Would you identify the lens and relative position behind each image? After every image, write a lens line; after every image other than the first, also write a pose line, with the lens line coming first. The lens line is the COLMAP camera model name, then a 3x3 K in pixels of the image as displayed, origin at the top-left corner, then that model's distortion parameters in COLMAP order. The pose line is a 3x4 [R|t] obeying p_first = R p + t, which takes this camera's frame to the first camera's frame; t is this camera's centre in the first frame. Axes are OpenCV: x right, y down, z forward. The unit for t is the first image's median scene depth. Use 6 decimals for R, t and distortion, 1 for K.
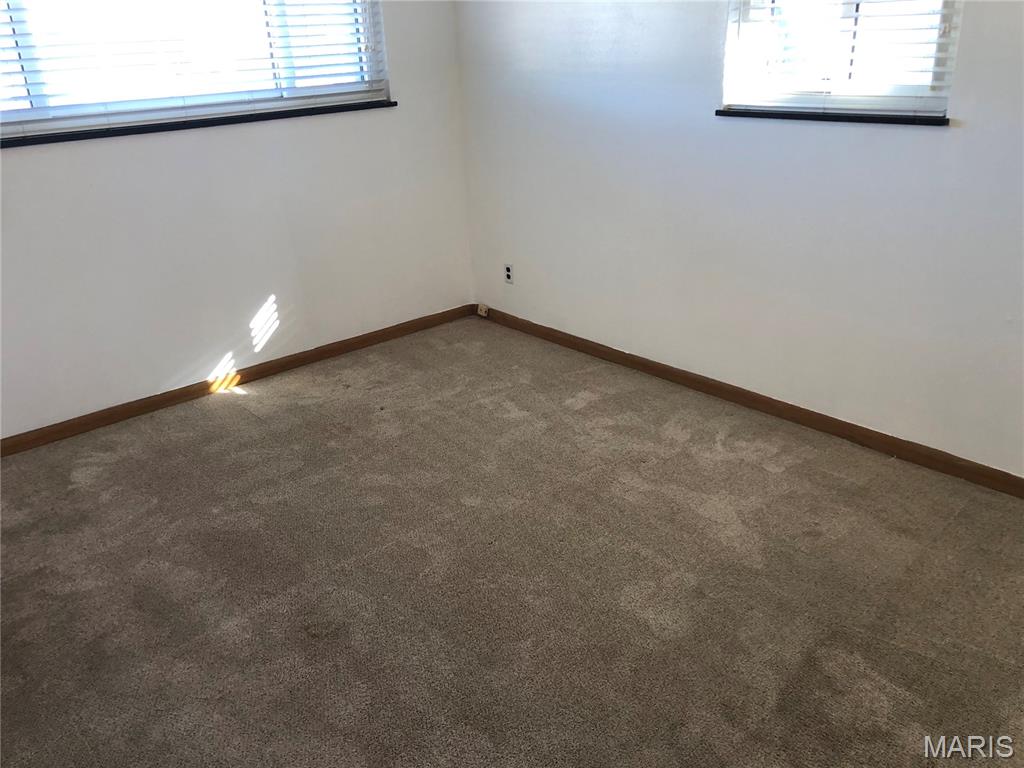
lens RADIAL K [[848.5, 0, 513.4], [0, 848.5, 382.5], [0, 0, 1]] dist [0.030505, 0.000926]
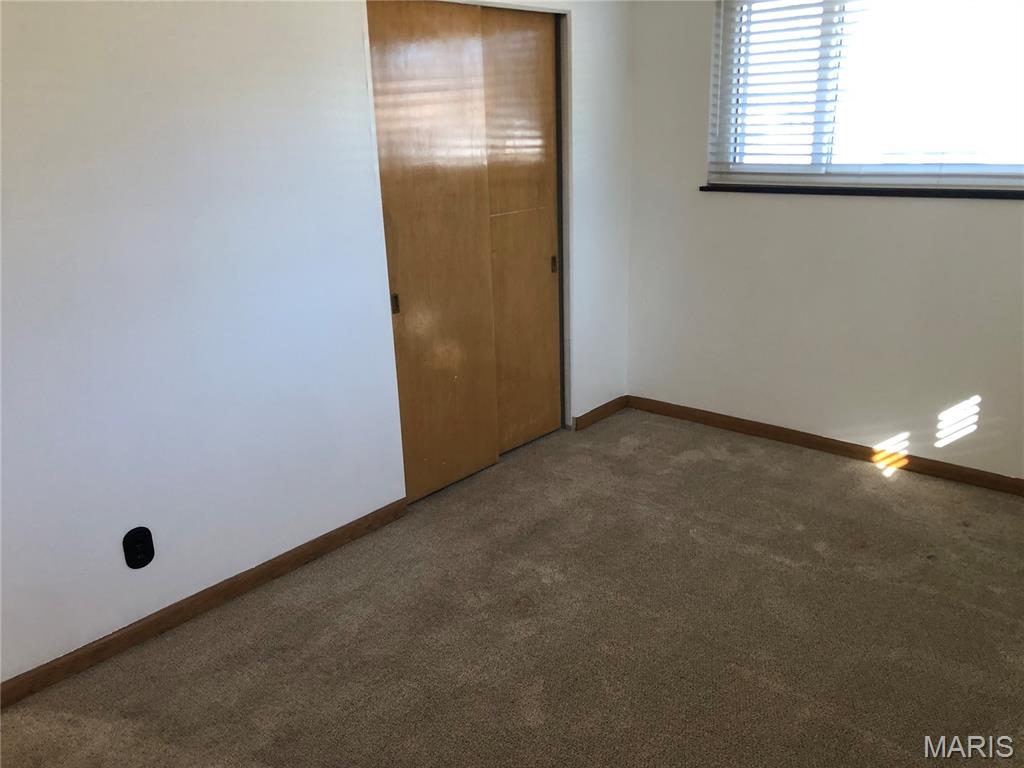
lens RADIAL K [[848.5, 0, 518.3], [0, 848.5, 388.6], [0, 0, 1]] dist [0.030505, 0.000926]
pose [[0.134130, 0.336007, -0.932260, 0.471441], [-0.363029, 0.892021, 0.269273, -0.178563], [0.922073, 0.302320, 0.241627, 0.372448]]
